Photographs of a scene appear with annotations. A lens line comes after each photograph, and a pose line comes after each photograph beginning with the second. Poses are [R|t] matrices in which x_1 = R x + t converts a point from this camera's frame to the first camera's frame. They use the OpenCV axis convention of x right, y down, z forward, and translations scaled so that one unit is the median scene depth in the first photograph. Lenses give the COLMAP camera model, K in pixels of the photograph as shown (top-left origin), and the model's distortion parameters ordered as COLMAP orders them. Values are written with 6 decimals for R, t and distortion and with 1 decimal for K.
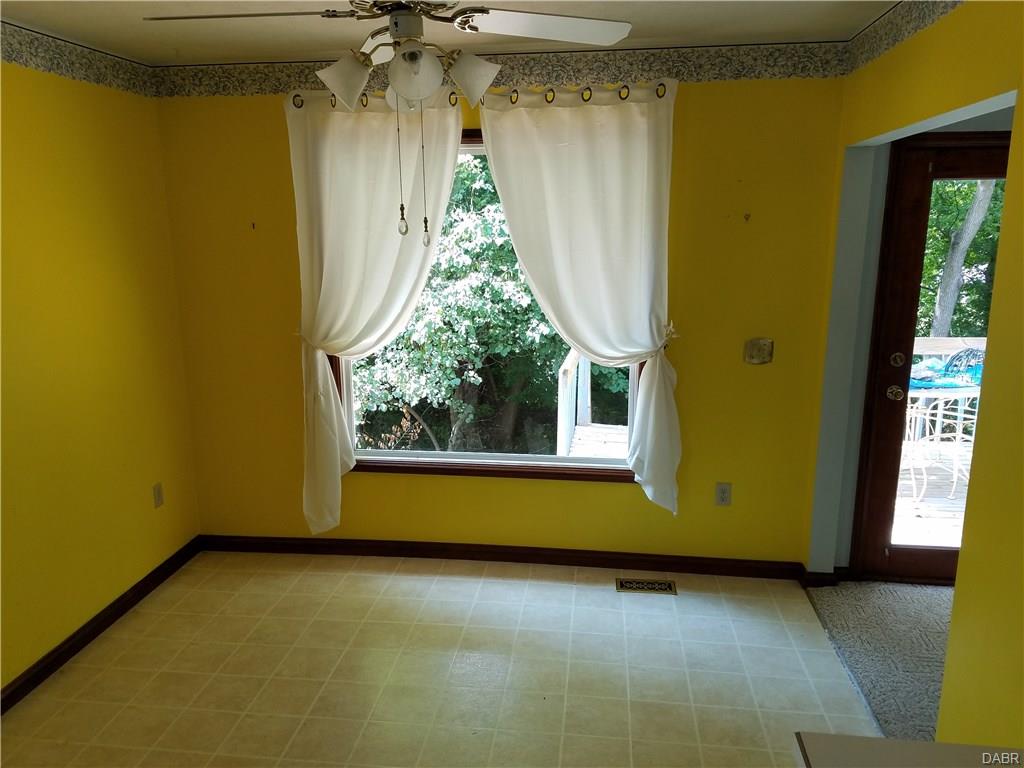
lens RADIAL K [[820.1, 0, 496.2], [0, 820.1, 421.1], [0, 0, 1]] dist [0.279098, -0.501556]
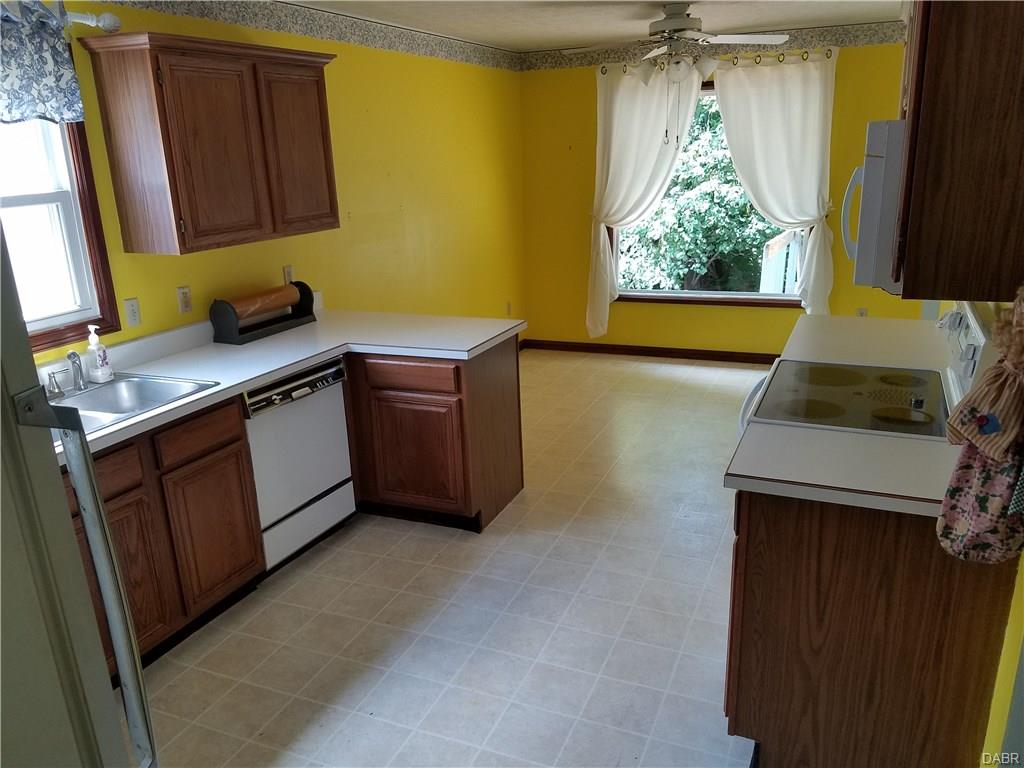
lens RADIAL K [[820.1, 0, 496.2], [0, 820.1, 421.1], [0, 0, 1]] dist [0.279098, -0.501556]
pose [[0.964142, 0.062946, -0.257814, 0.037112], [-0.042513, 0.995551, 0.084084, 0.171866], [0.261960, -0.070108, 0.962529, -0.673241]]
